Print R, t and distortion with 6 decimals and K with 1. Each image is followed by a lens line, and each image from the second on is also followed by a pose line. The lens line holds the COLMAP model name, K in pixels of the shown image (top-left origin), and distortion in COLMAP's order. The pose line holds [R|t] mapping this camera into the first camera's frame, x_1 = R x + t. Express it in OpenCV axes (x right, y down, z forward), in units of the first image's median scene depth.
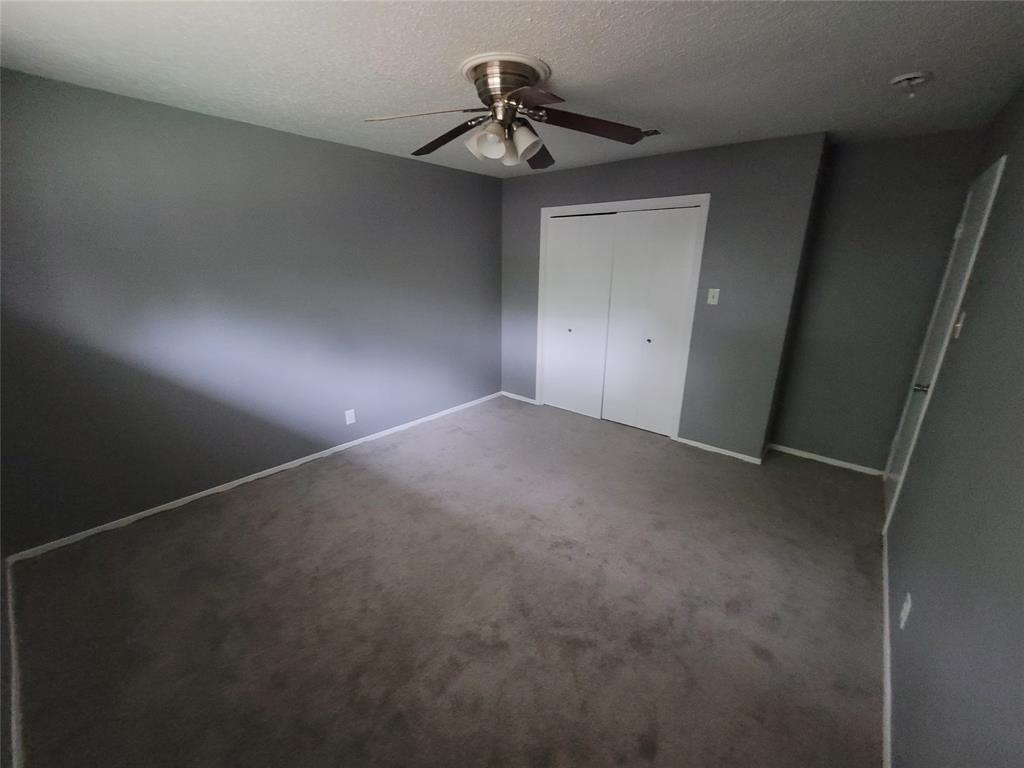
lens RADIAL K [[419.9, 0, 512.0], [0, 419.9, 384.0], [0, 0, 1]] dist [-0.002207, -0.000084]
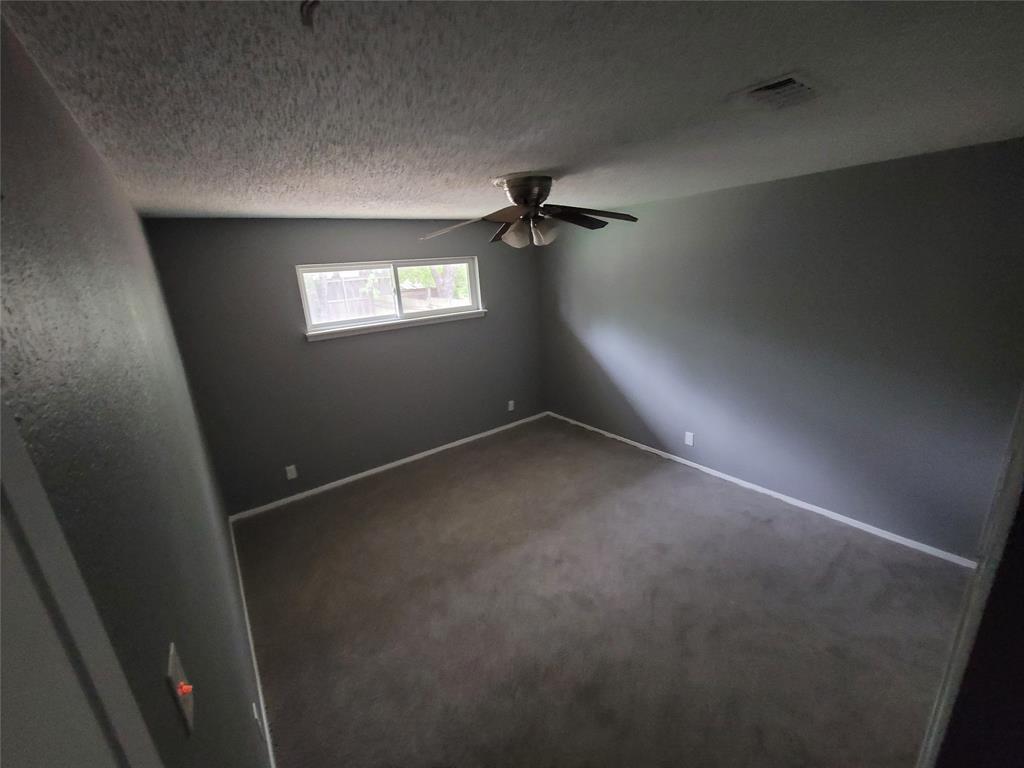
lens RADIAL K [[419.9, 0, 512.0], [0, 419.9, 384.0], [0, 0, 1]] dist [-0.002207, -0.000084]
pose [[-0.218939, 0.268934, -0.937945, 0.809787], [-0.224039, 0.921728, 0.316581, -0.341548], [0.949670, 0.279448, -0.141551, 0.789874]]
